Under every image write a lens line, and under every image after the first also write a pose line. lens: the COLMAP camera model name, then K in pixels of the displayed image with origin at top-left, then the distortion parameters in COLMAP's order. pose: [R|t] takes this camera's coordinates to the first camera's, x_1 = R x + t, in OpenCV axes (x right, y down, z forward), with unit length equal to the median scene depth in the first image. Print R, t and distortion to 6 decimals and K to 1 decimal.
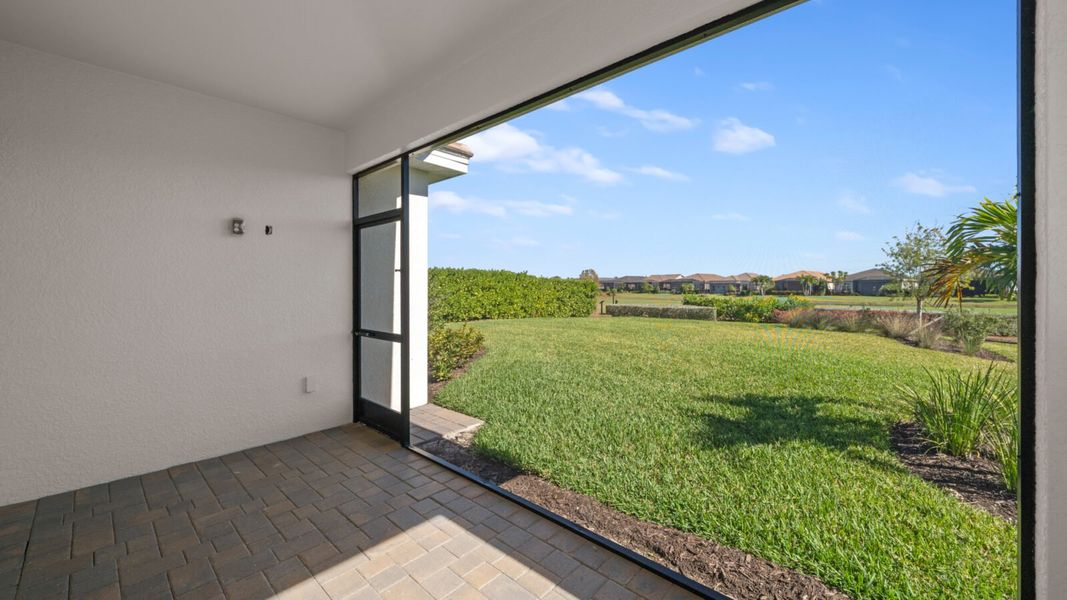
lens RADIAL K [[403.6, 0, 526.2], [0, 403.6, 288.9], [0, 0, 1]] dist [-0.000173, -0.000037]
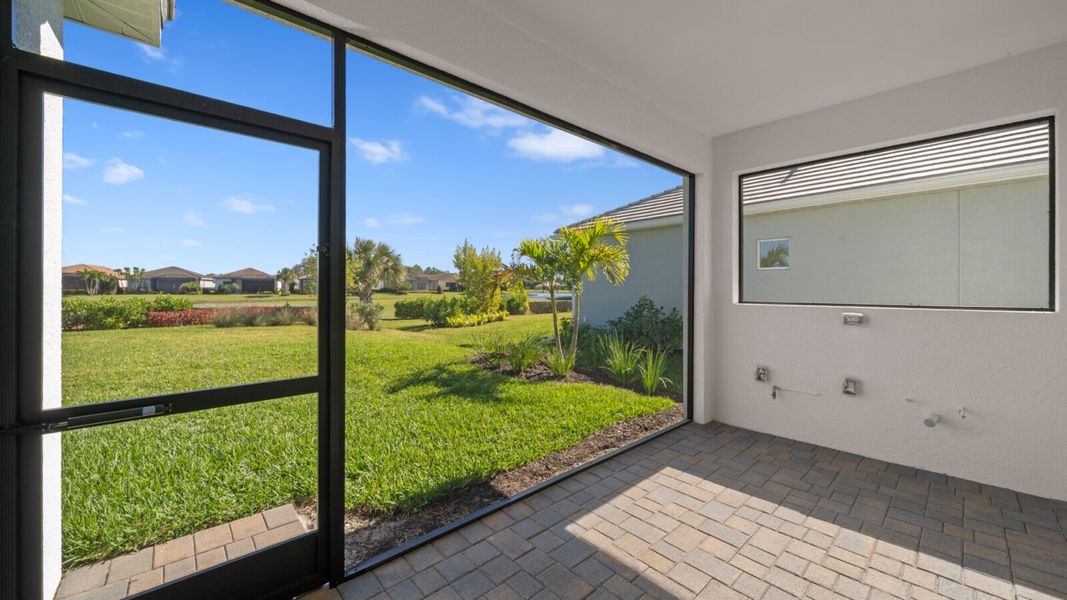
lens RADIAL K [[403.6, 0, 526.2], [0, 403.6, 288.9], [0, 0, 1]] dist [-0.000173, -0.000037]
pose [[0.094393, -0.002230, 0.995533, -0.148577], [-0.002600, 0.999994, 0.002486, 0.000225], [-0.995532, -0.002823, 0.094386, 0.129778]]
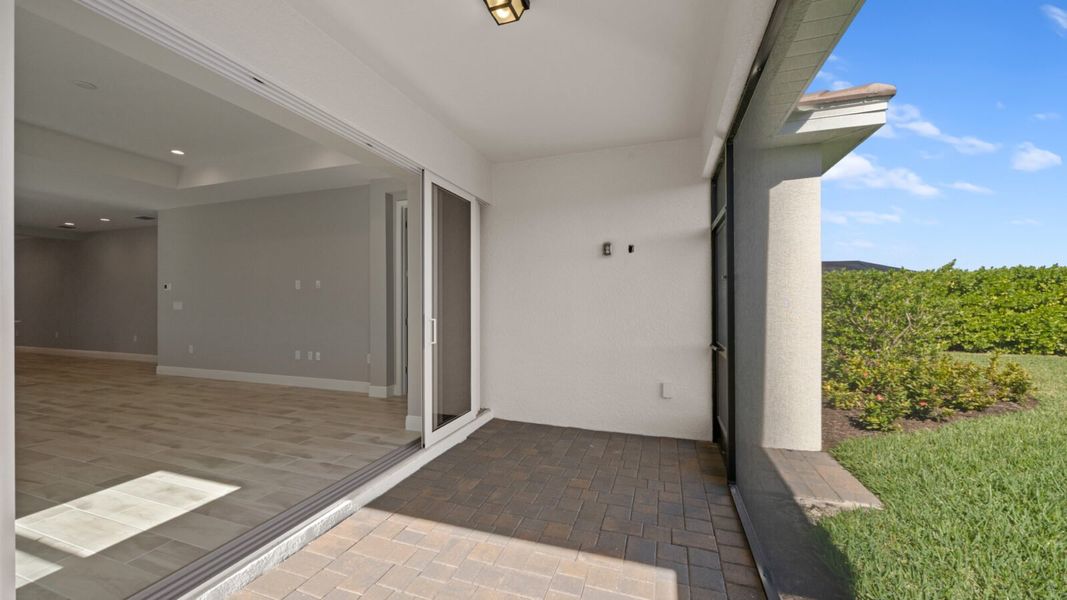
lens RADIAL K [[398.4, 0, 537.1], [0, 398.4, 306.0], [0, 0, 1]] dist [-0.000158, 0.000028]
pose [[0.413432, 0.012047, -0.910455, 0.053399], [0.000431, 0.999910, 0.013426, 0.000404], [0.910535, -0.005944, 0.413390, 0.053013]]
